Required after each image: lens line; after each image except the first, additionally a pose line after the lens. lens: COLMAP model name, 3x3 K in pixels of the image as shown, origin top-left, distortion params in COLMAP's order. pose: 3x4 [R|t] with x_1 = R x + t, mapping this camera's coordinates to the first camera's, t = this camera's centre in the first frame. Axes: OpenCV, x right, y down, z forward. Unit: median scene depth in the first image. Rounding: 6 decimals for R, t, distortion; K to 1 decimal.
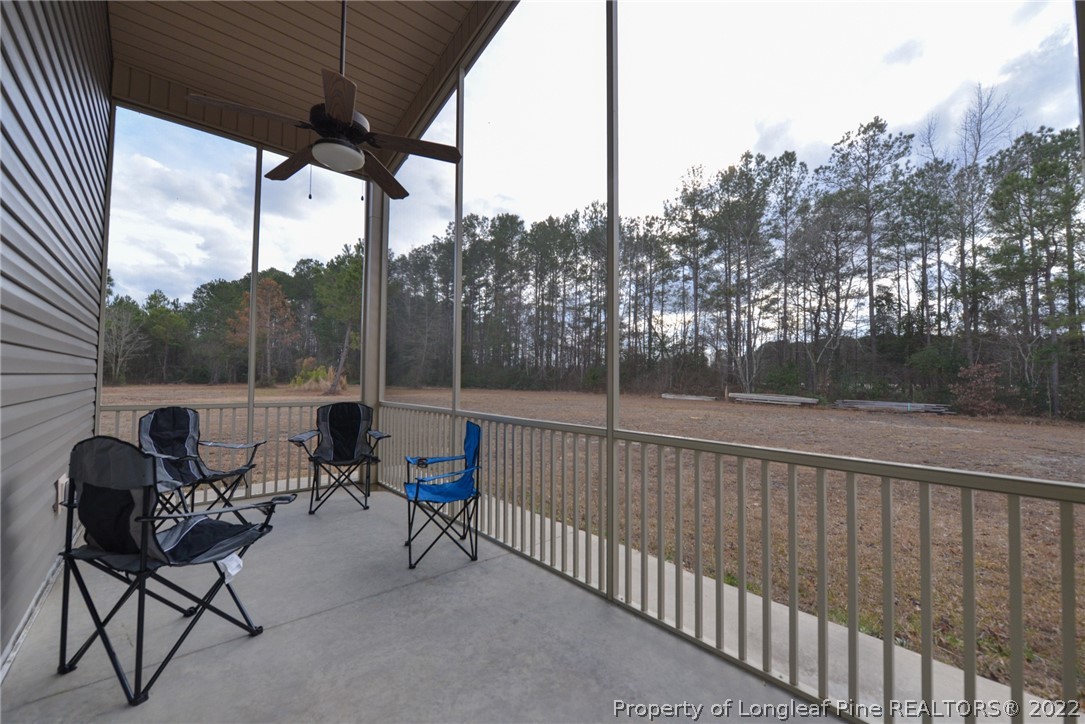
lens RADIAL K [[430.9, 0, 539.7], [0, 430.9, 355.9], [0, 0, 1]] dist [-0.010988, -0.000279]
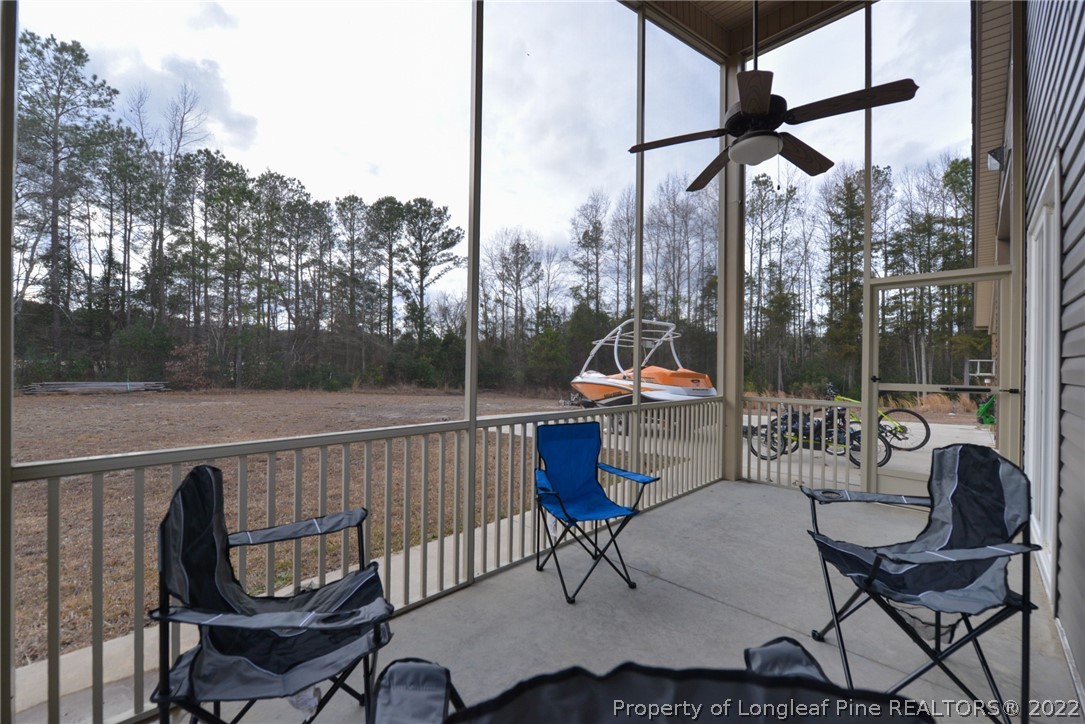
lens RADIAL K [[430.9, 0, 538.8], [0, 430.9, 366.3], [0, 0, 1]] dist [-0.010988, -0.000279]
pose [[-0.052270, -0.016627, 0.998495, -0.140351], [-0.064515, 0.997829, 0.013239, 0.003847], [-0.996547, -0.063725, -0.053229, 0.151499]]
